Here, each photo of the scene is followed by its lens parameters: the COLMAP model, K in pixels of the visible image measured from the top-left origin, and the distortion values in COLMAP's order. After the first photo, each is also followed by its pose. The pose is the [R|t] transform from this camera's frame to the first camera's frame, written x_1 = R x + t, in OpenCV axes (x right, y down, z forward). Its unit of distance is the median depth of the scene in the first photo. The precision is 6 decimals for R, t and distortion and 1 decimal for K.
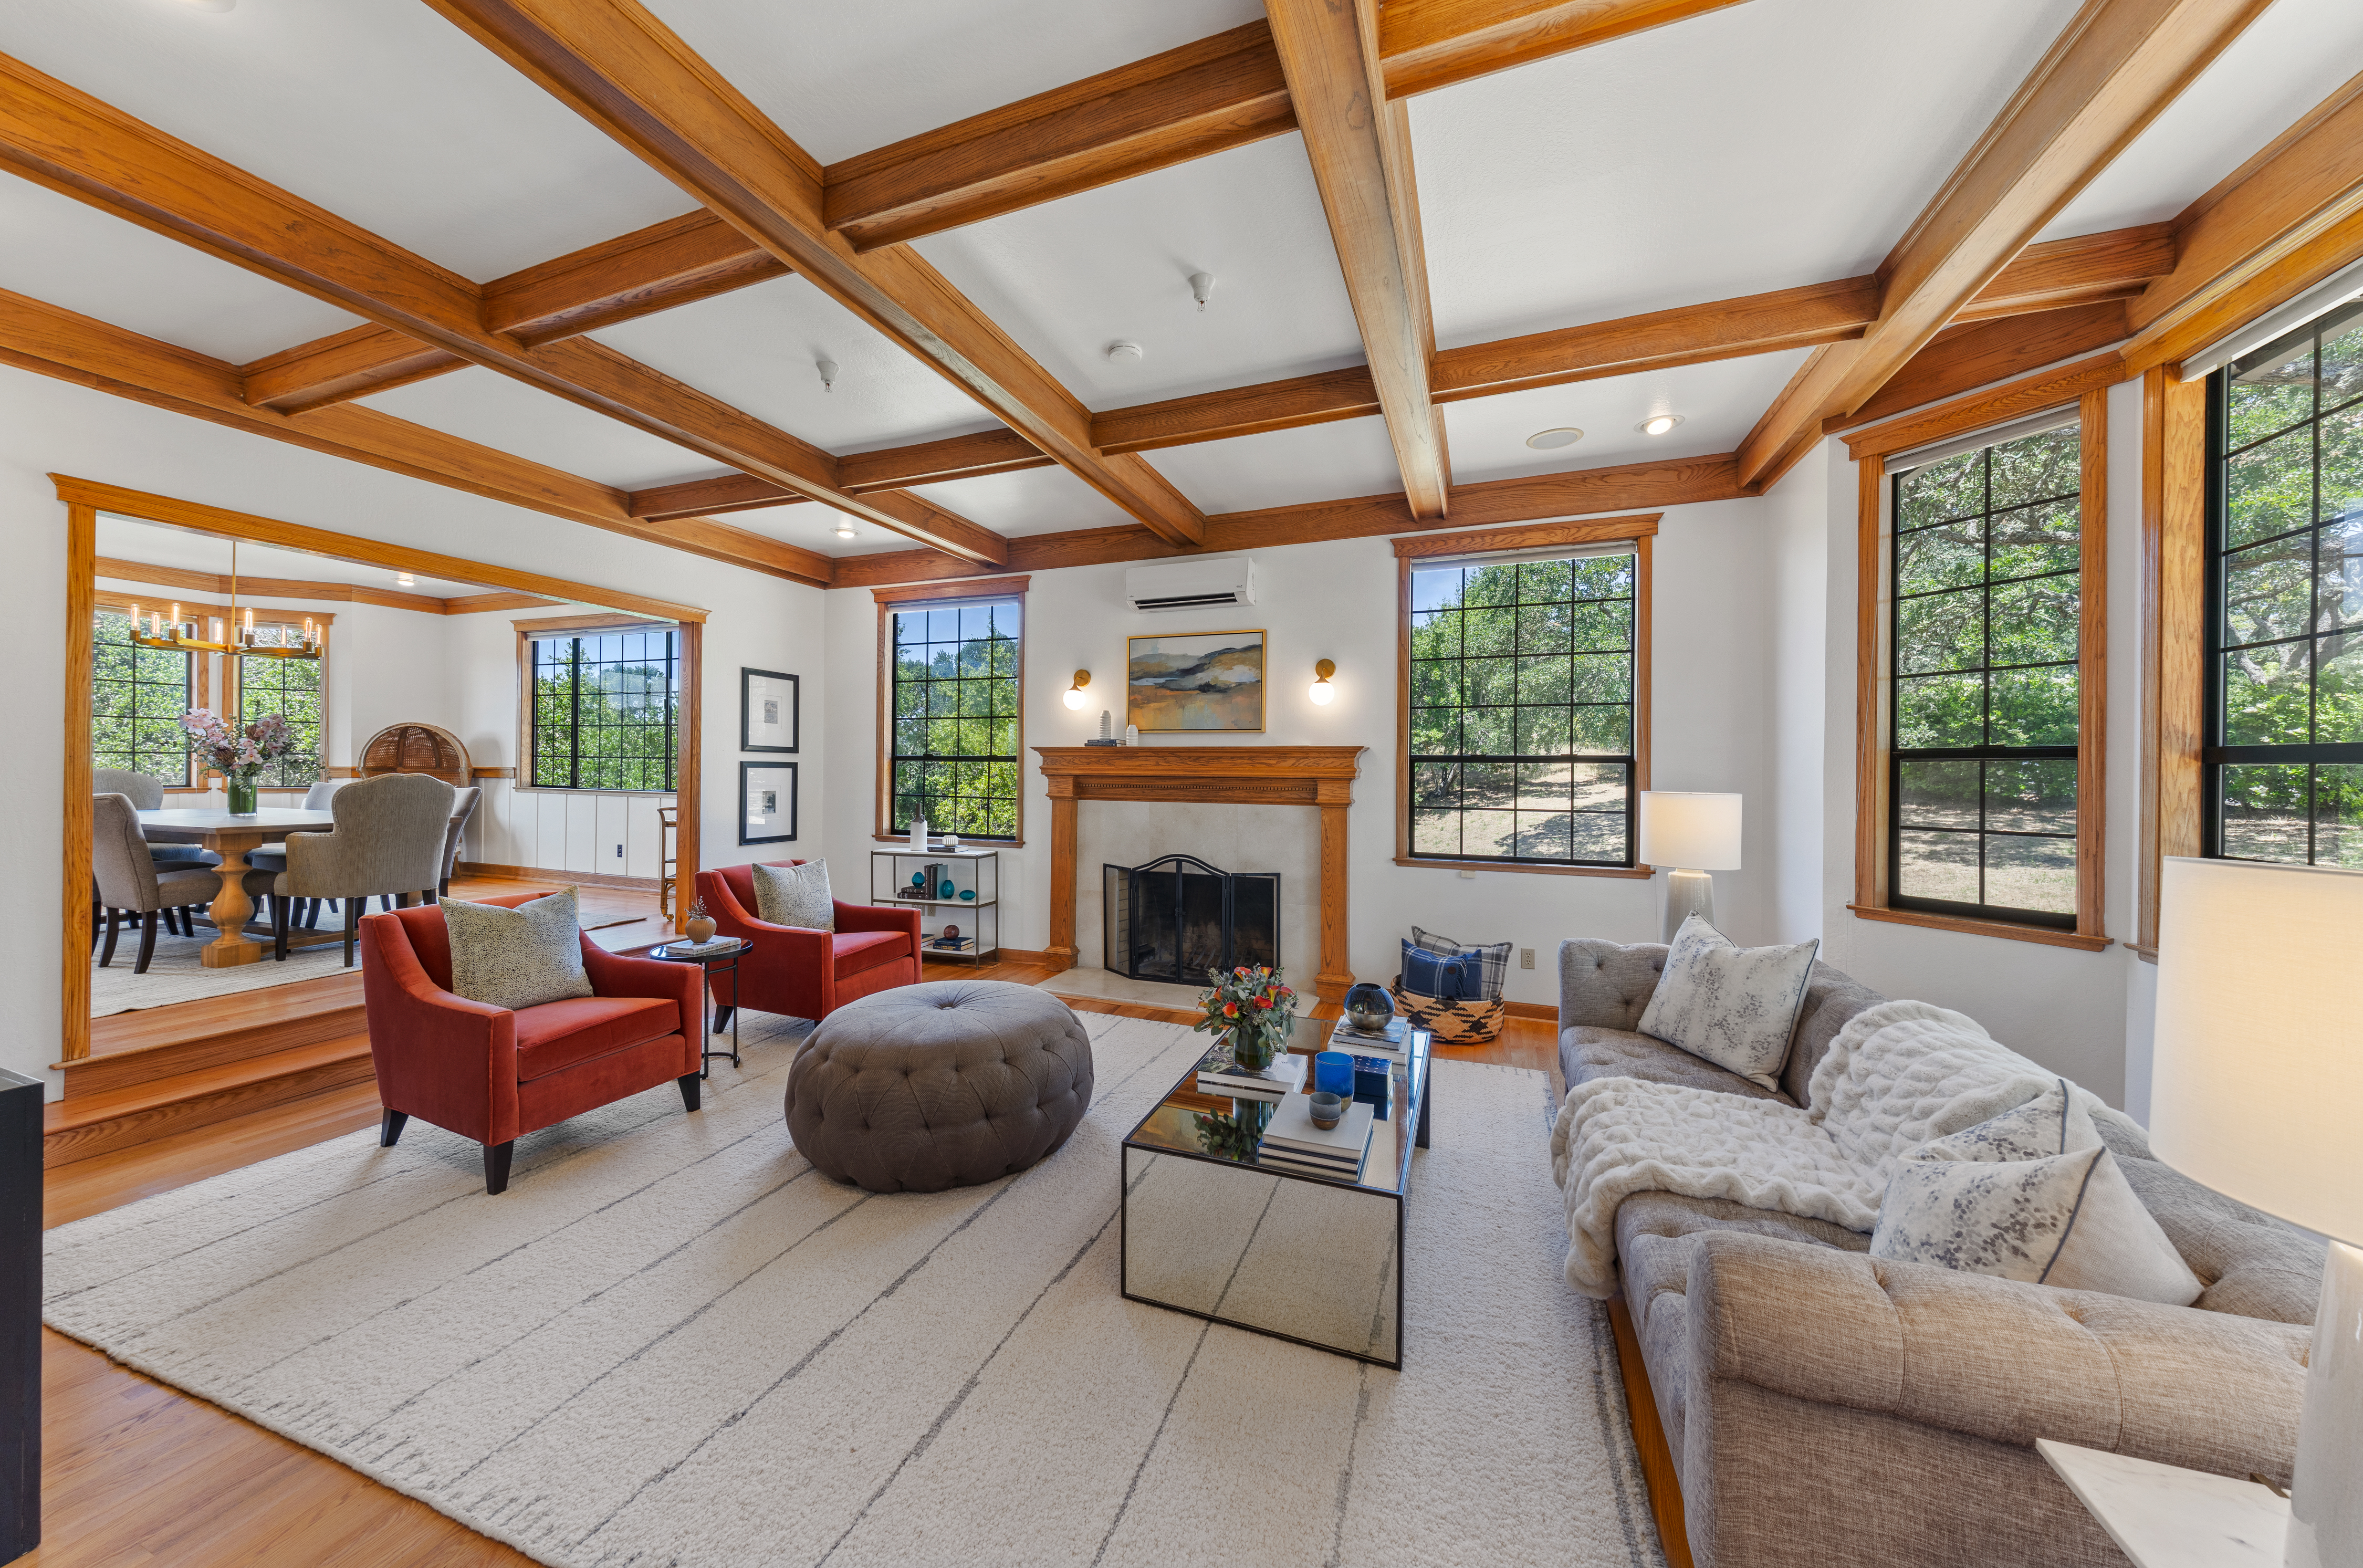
lens RADIAL K [[817.5, 0, 1179.0], [0, 817.5, 766.7], [0, 0, 1]] dist [0.003375, -0.000846]
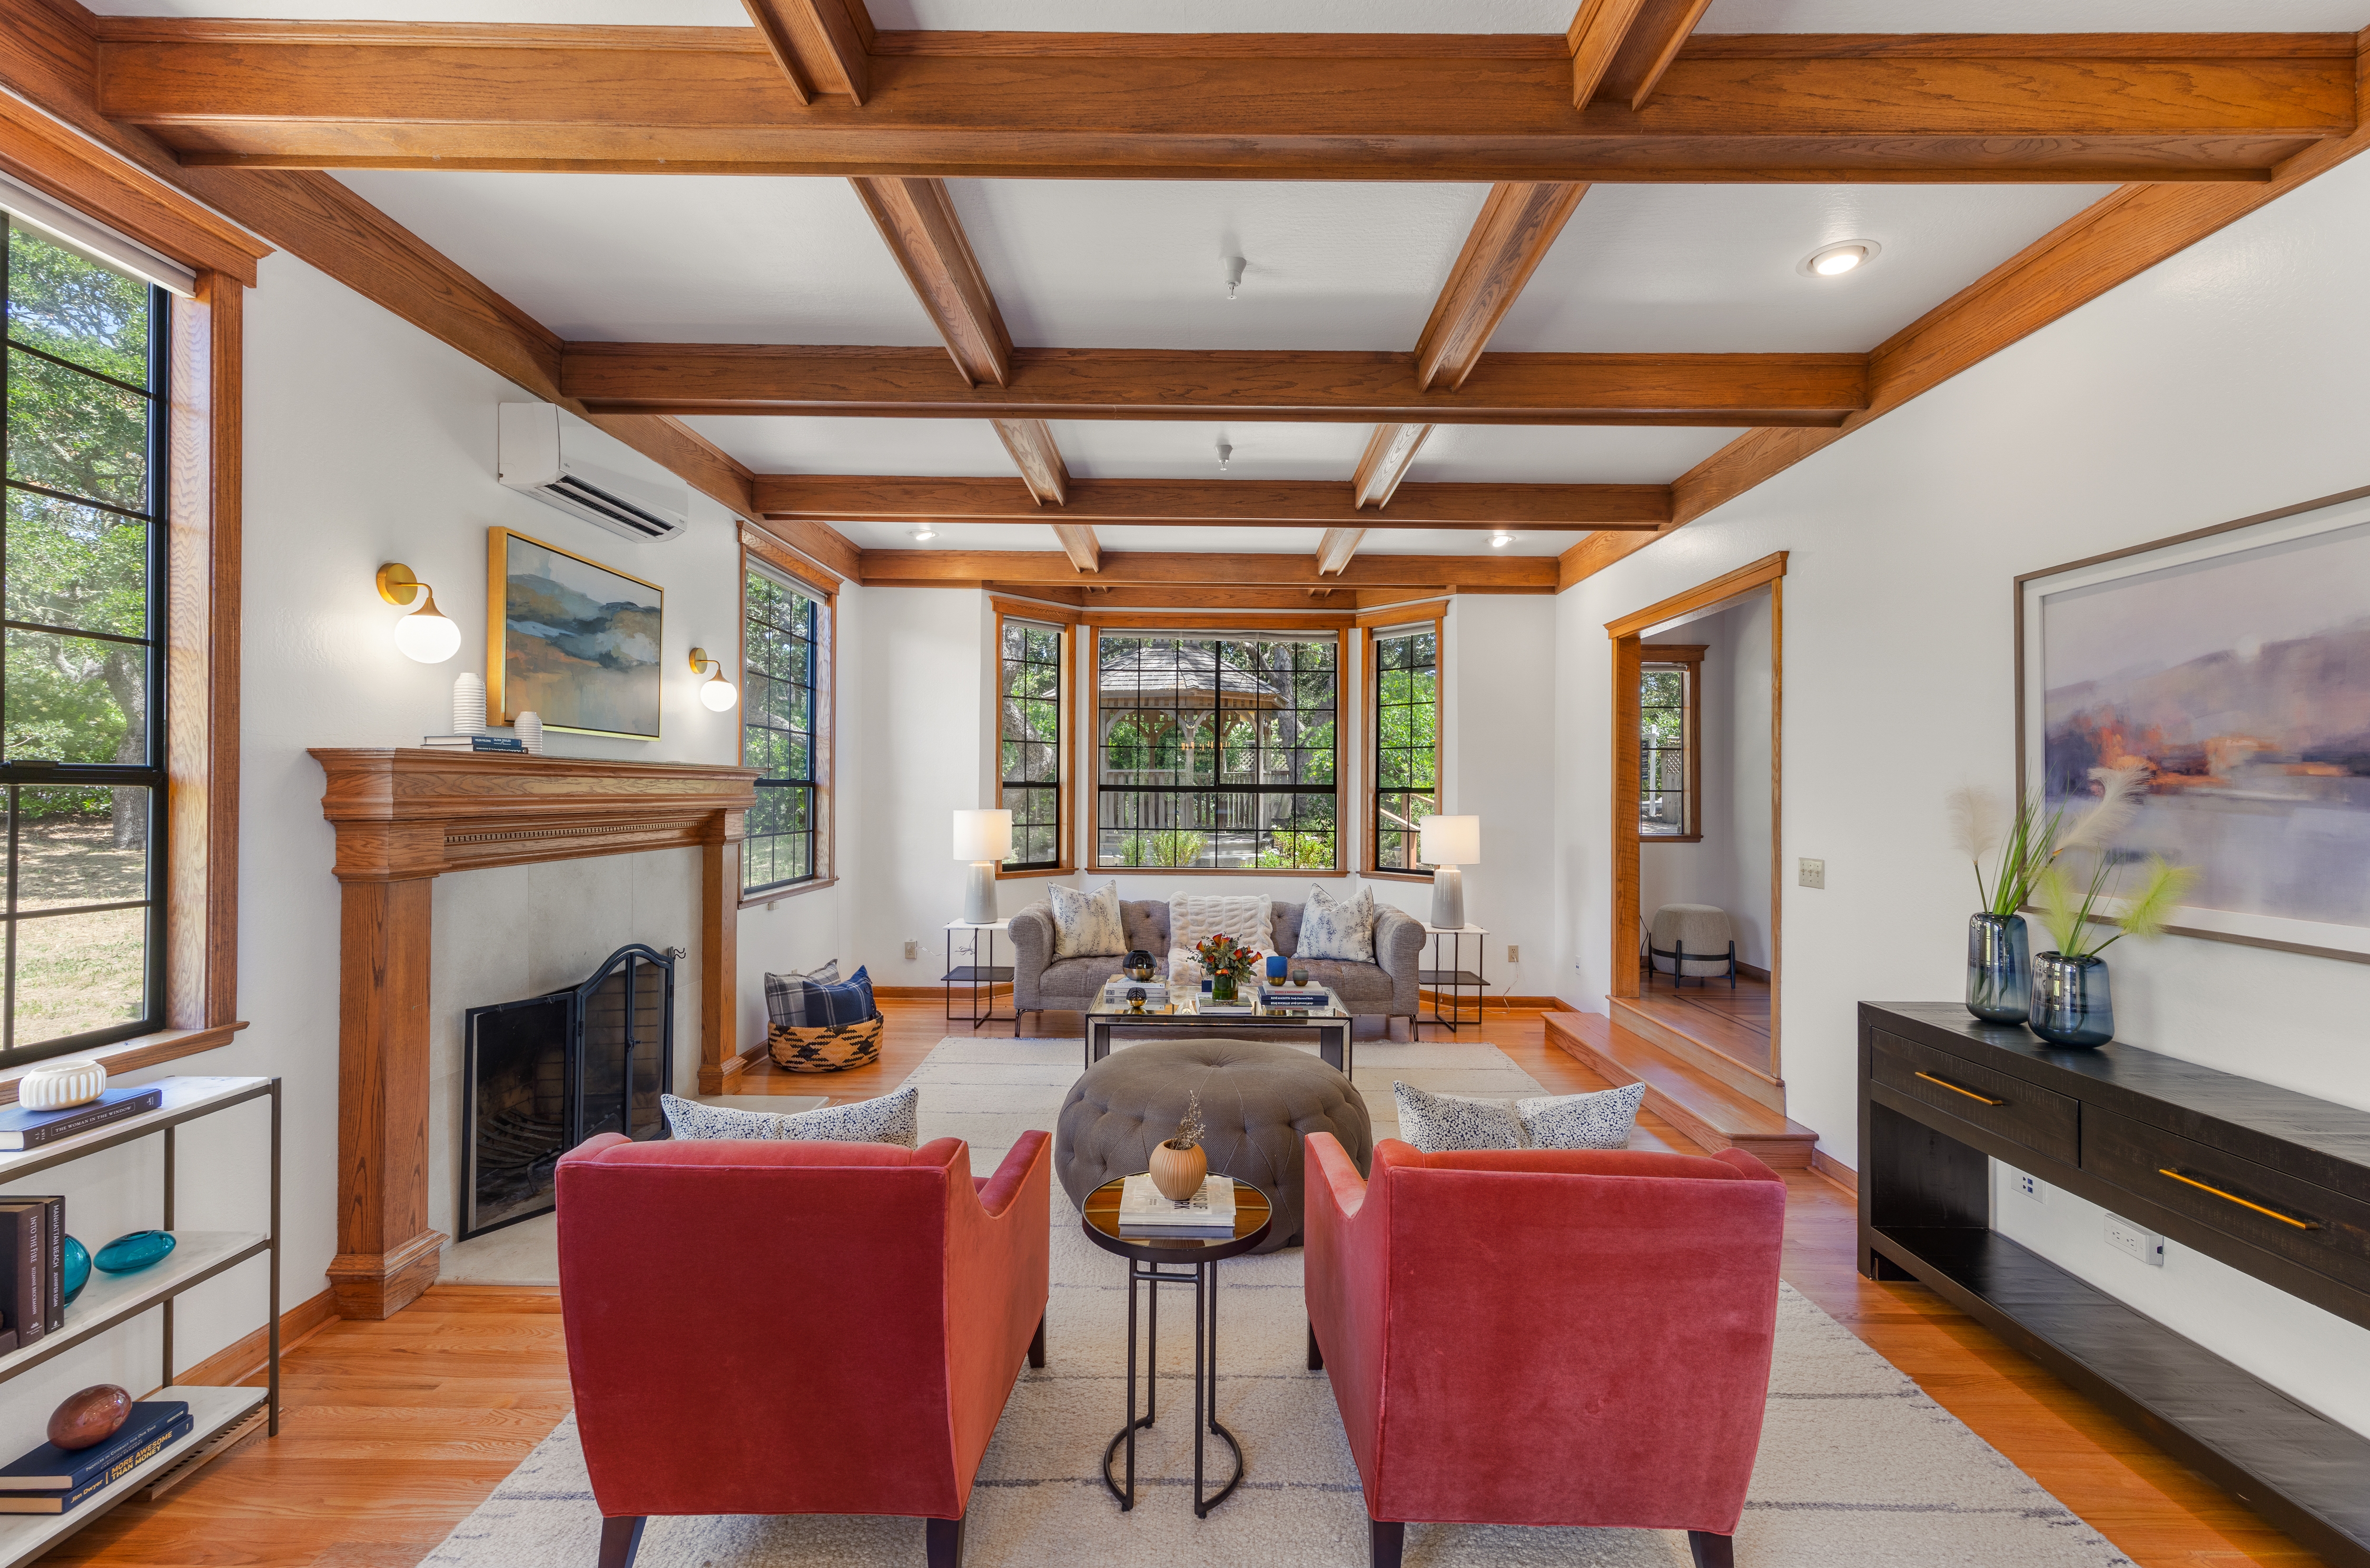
lens RADIAL K [[1008.1, 0, 1198.0], [0, 1008.1, 776.9], [0, 0, 1]] dist [-0.001349, -0.000145]
pose [[-0.341926, 0.004720, 0.939715, -1.094833], [-0.002716, 0.999978, -0.006011, -0.012527], [-0.939723, -0.004607, -0.341905, 1.169830]]
